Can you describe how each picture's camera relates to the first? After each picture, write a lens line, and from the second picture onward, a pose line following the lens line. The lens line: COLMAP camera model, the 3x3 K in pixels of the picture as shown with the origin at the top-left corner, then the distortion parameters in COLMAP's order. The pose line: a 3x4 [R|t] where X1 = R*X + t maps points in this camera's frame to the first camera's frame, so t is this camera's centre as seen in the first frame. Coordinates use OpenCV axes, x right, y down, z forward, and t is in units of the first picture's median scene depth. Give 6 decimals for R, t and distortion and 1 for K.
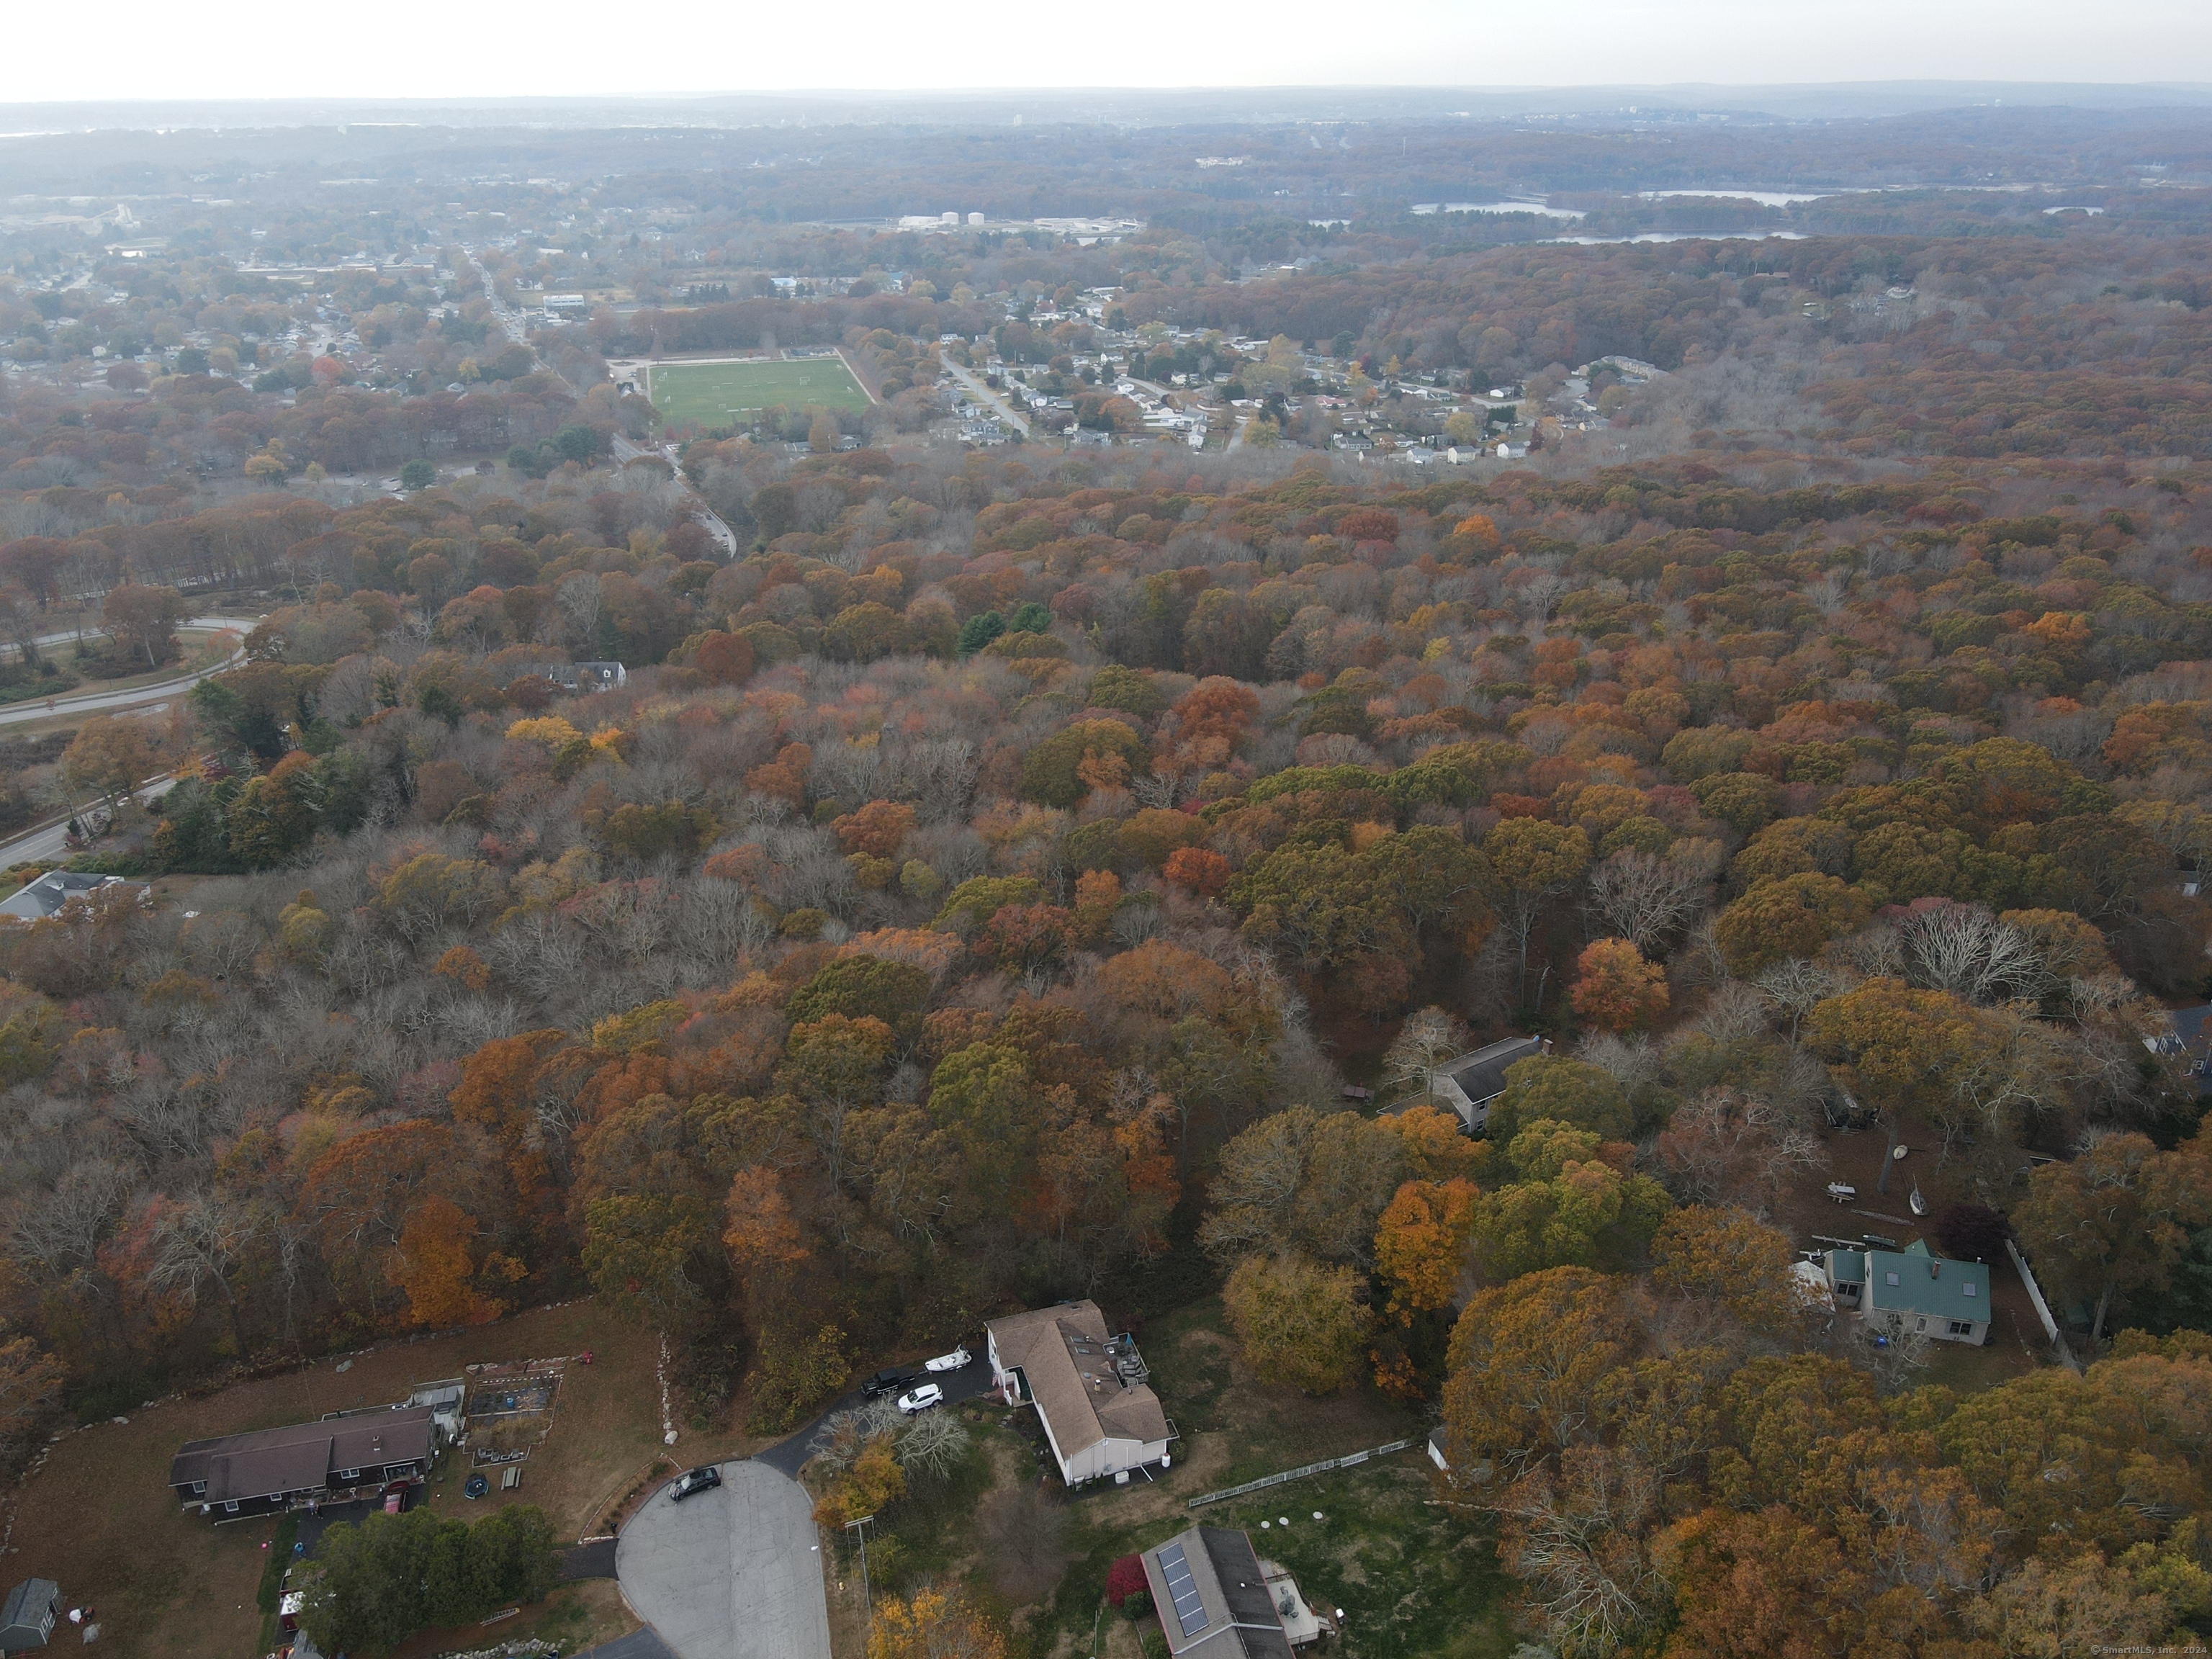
lens RADIAL K [[1622.7, 0, 1106.6], [0, 1622.7, 820.2], [0, 0, 1]] dist [0.004208, 0.029067]
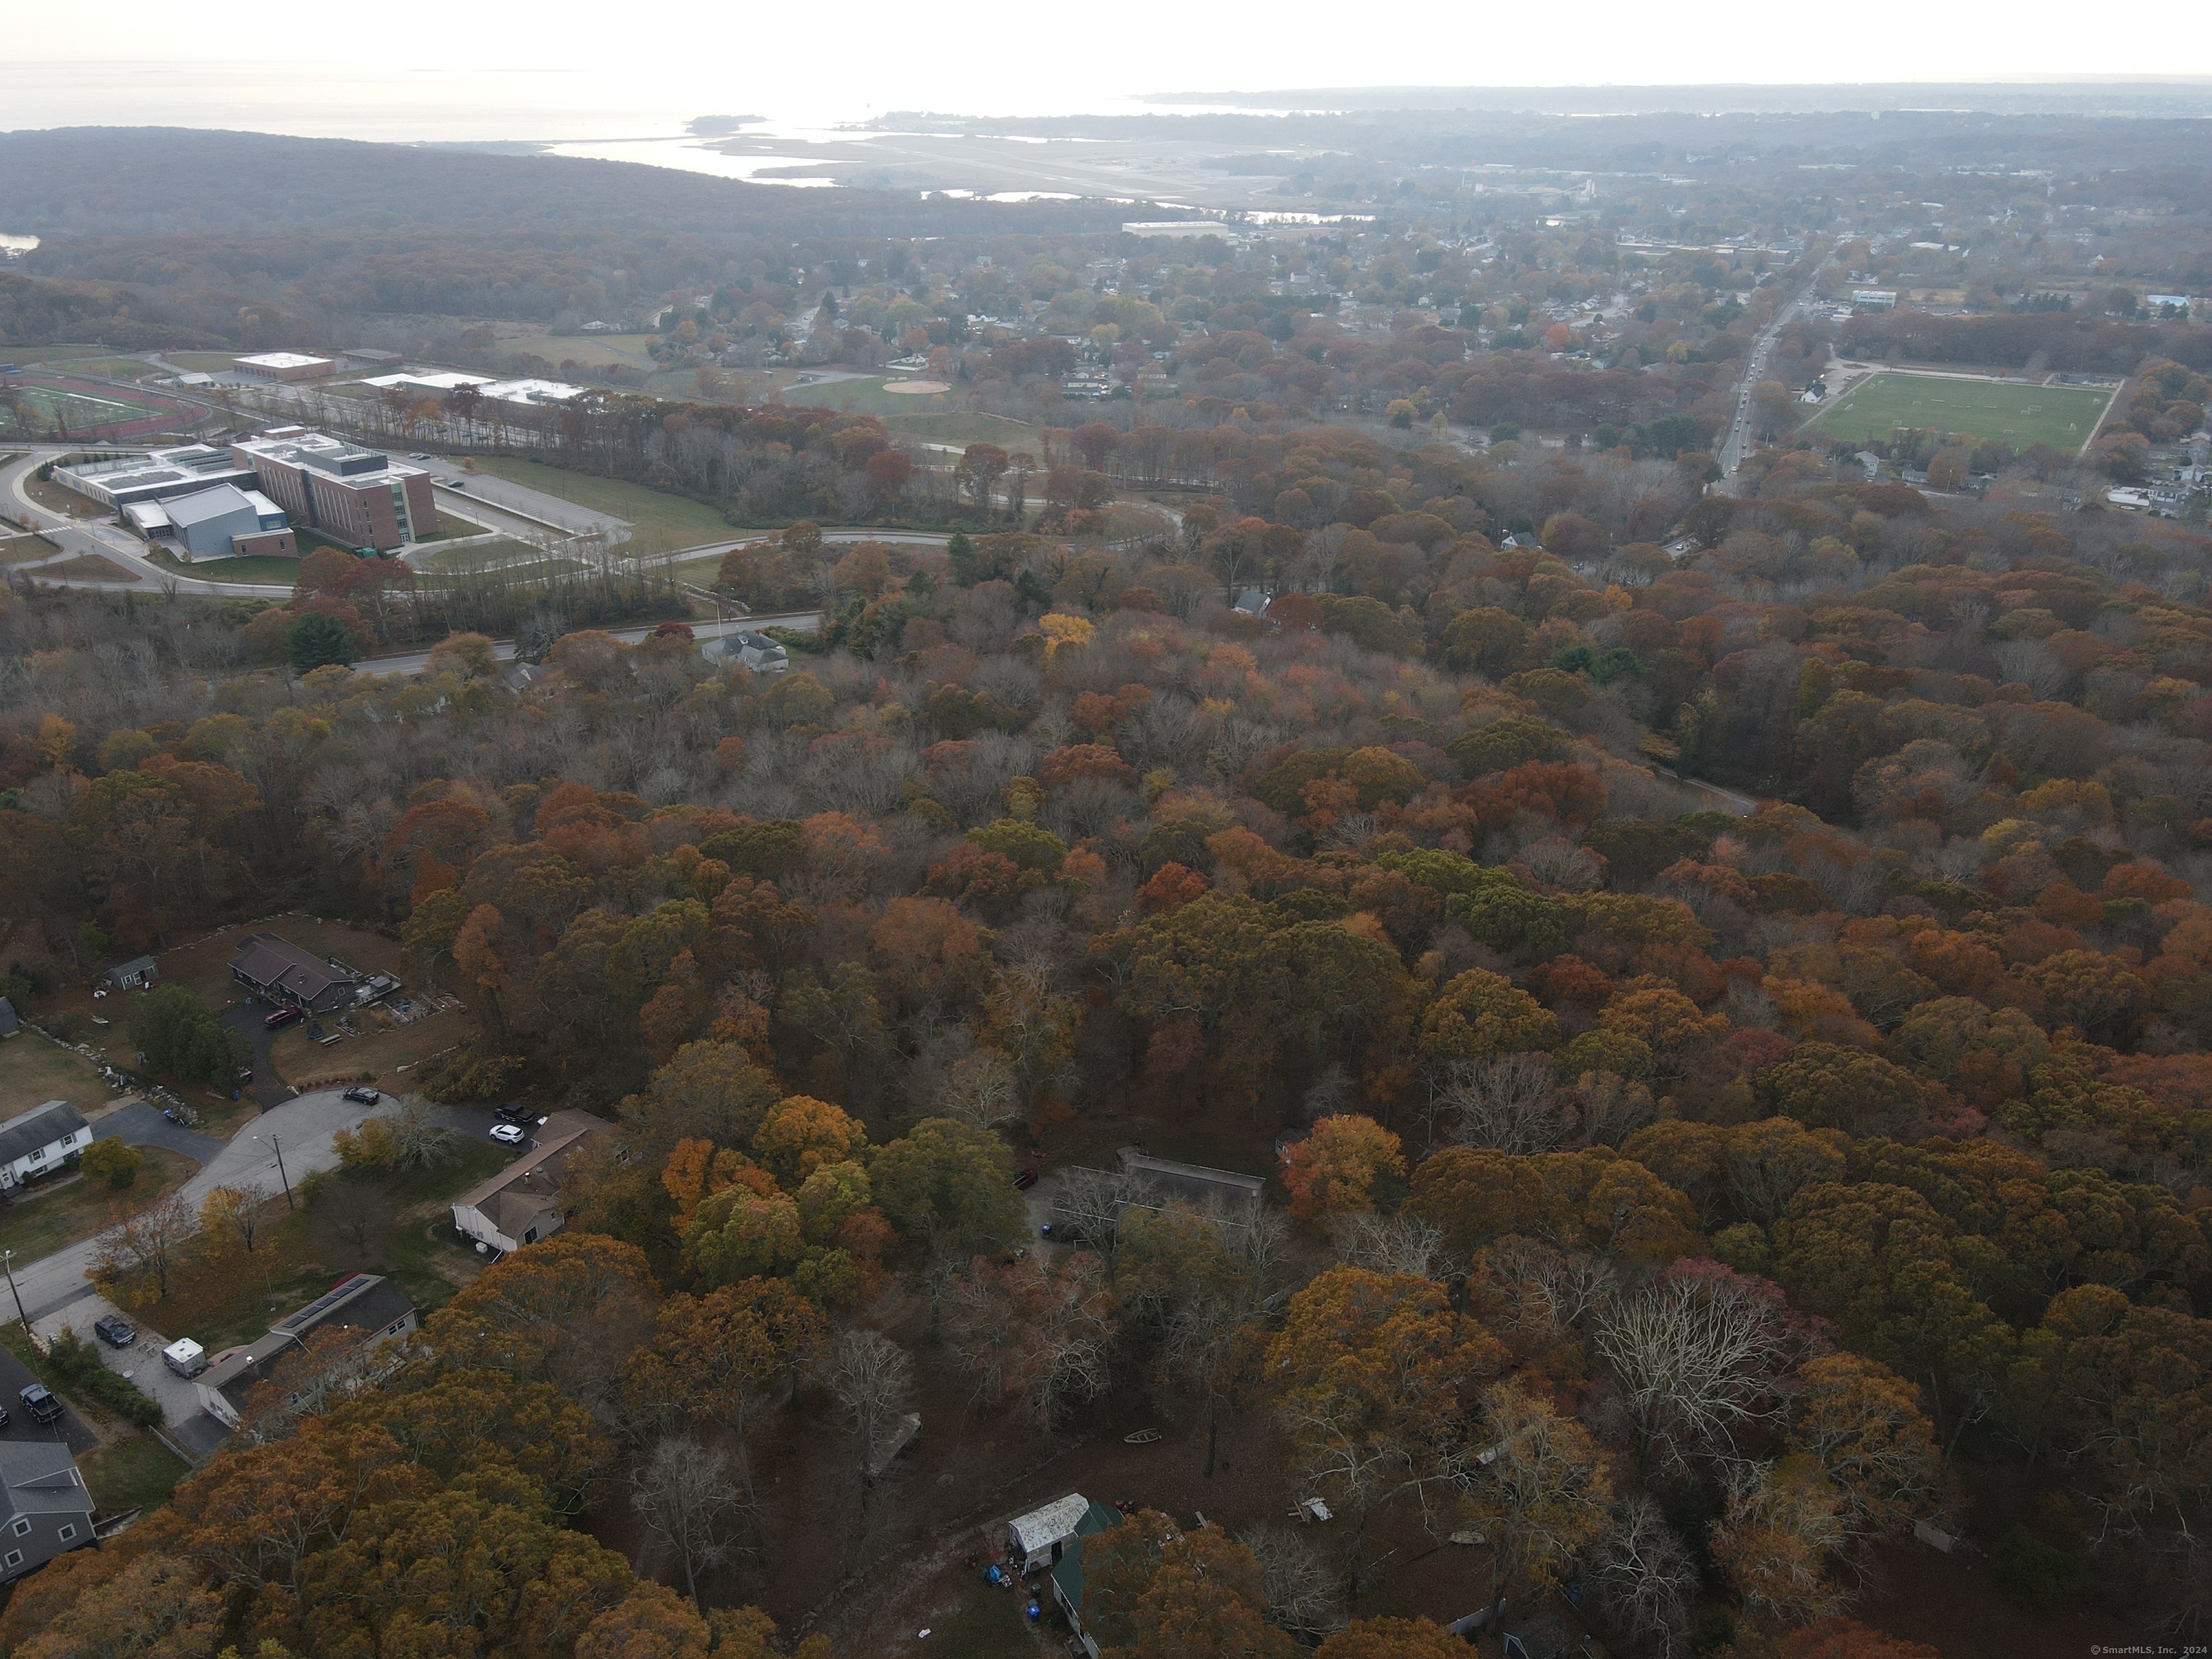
lens RADIAL K [[1622.7, 0, 1106.6], [0, 1622.7, 820.2], [0, 0, 1]] dist [0.004208, 0.029067]
pose [[0.655653, 0.321262, -0.683308, 0.498459], [-0.316195, 0.938618, 0.137900, -0.094222], [0.685667, 0.125644, 0.716990, 0.210975]]
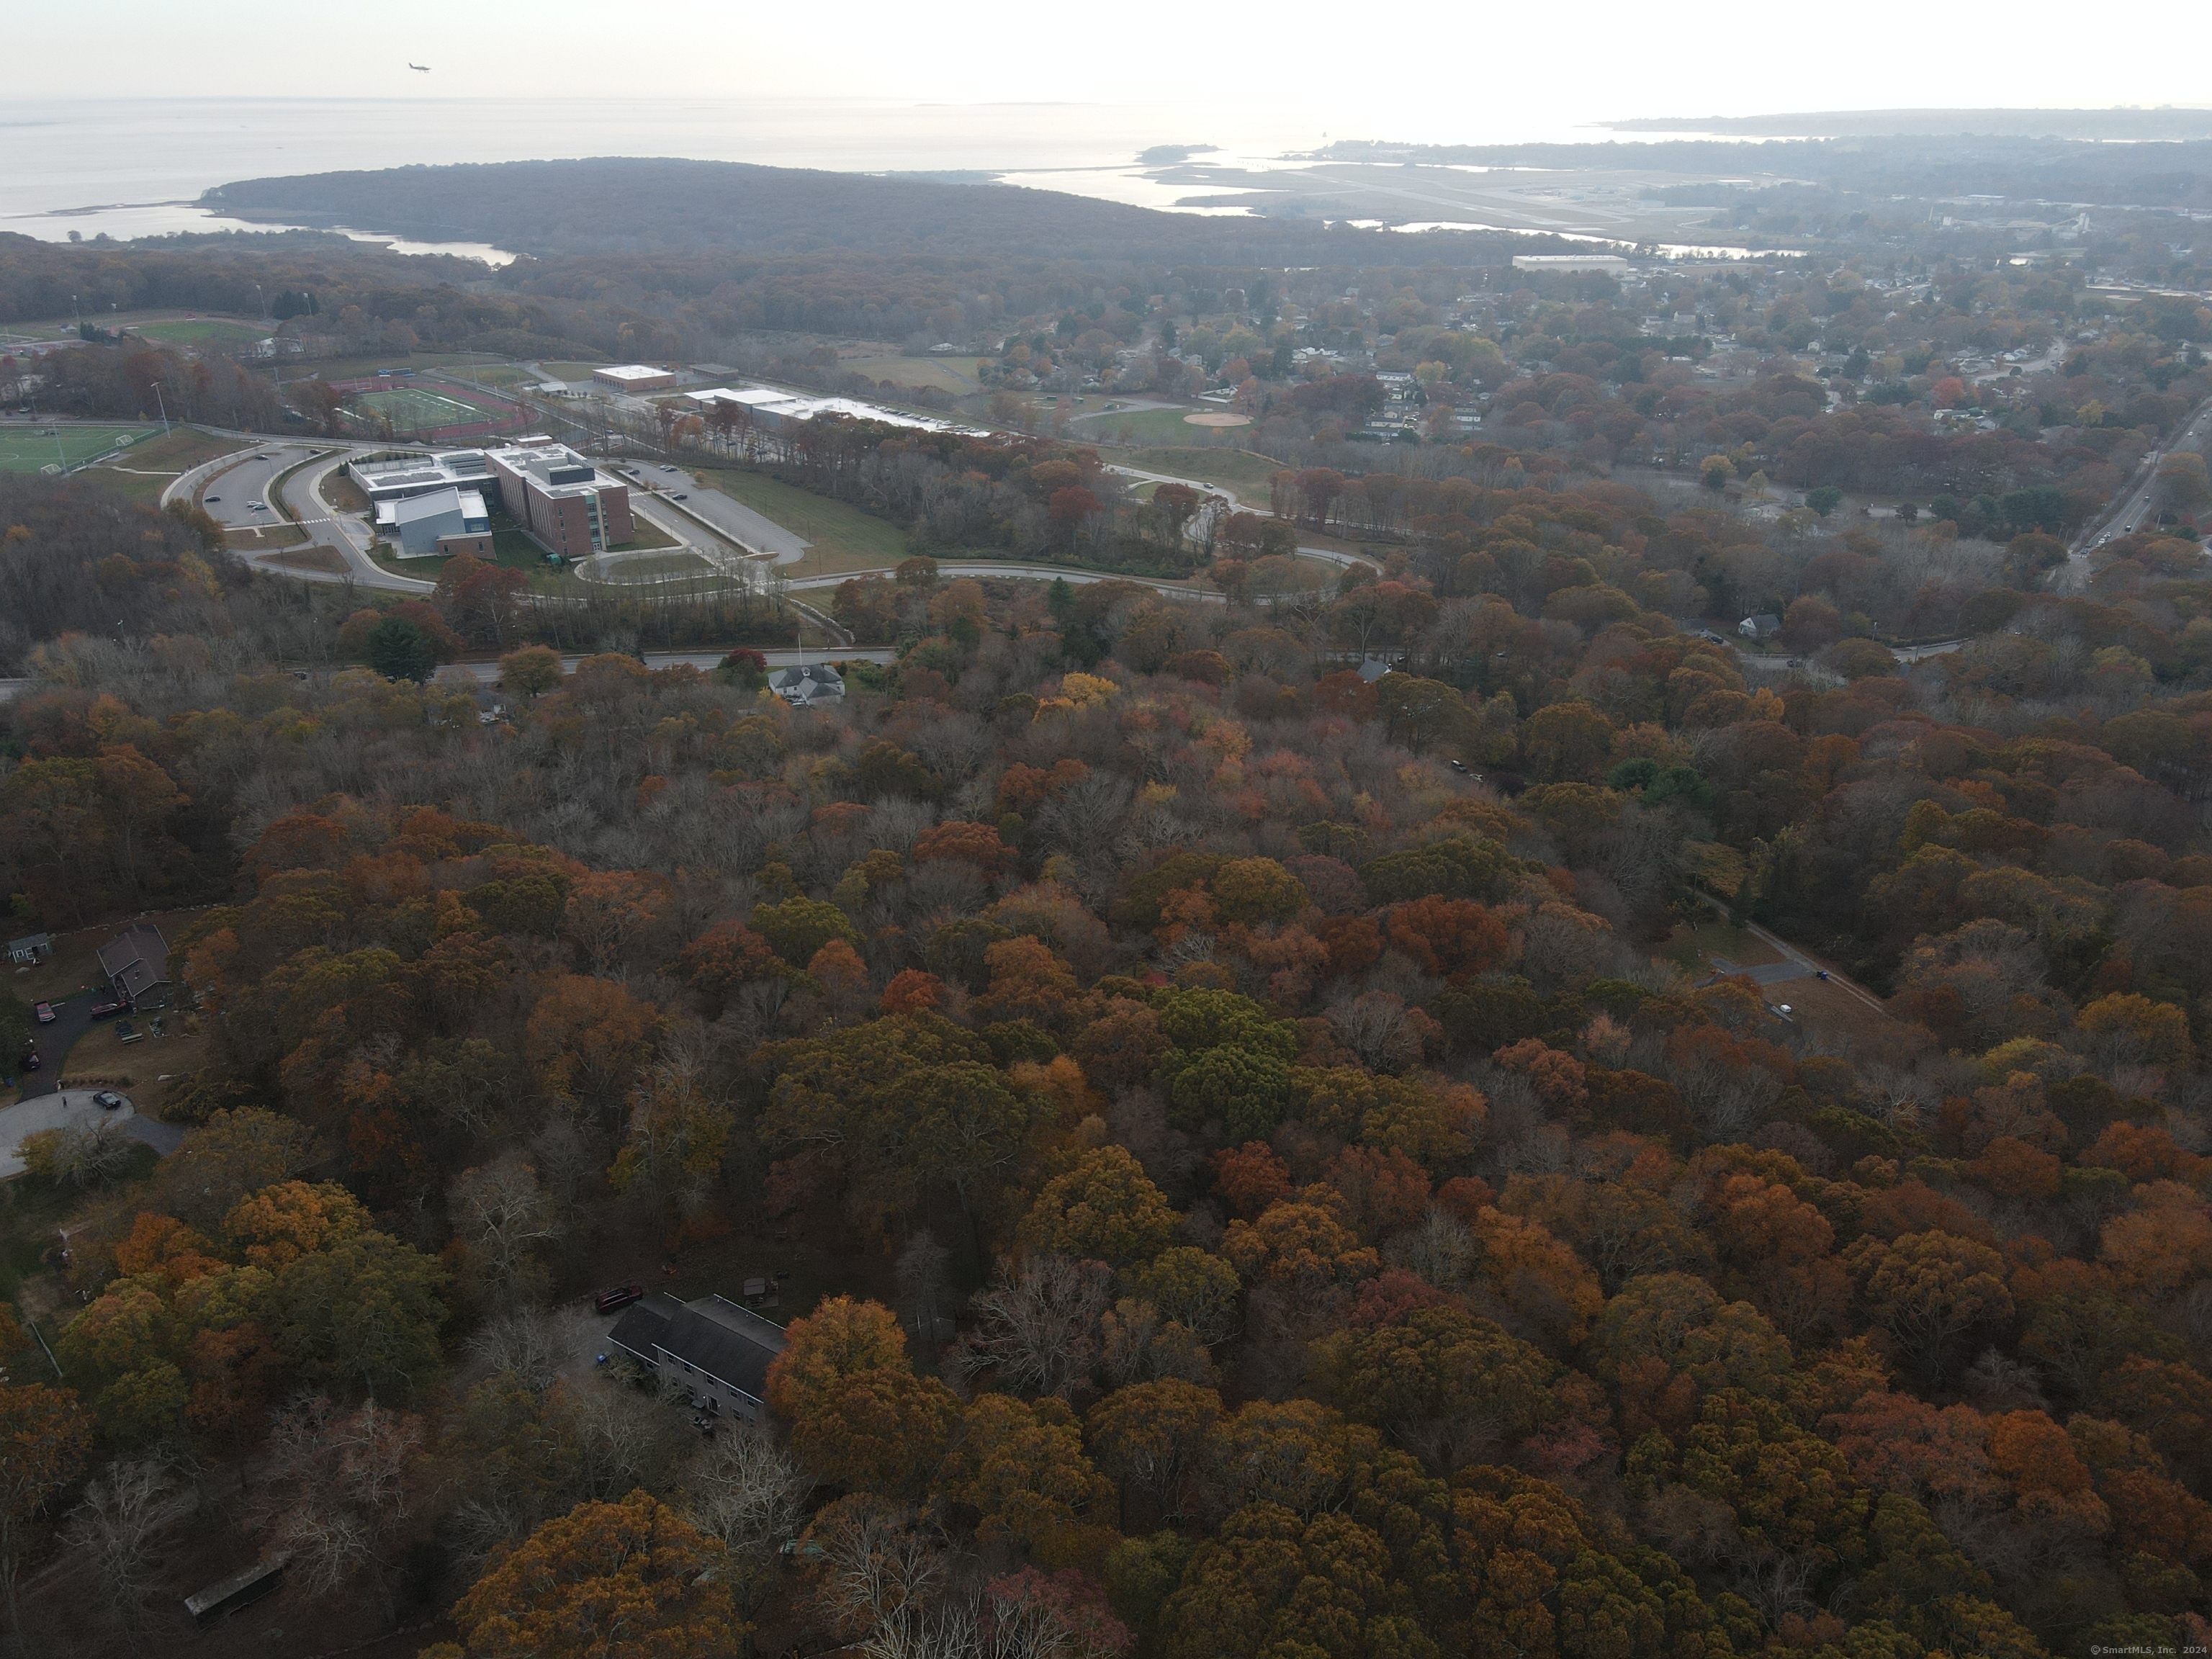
lens RADIAL K [[1622.7, 0, 1106.6], [0, 1622.7, 820.2], [0, 0, 1]] dist [0.004208, 0.029067]
pose [[0.429855, 0.367826, -0.824578, 0.582429], [-0.370564, 0.904668, 0.210376, -0.207566], [0.823351, 0.215128, 0.525179, 0.457894]]
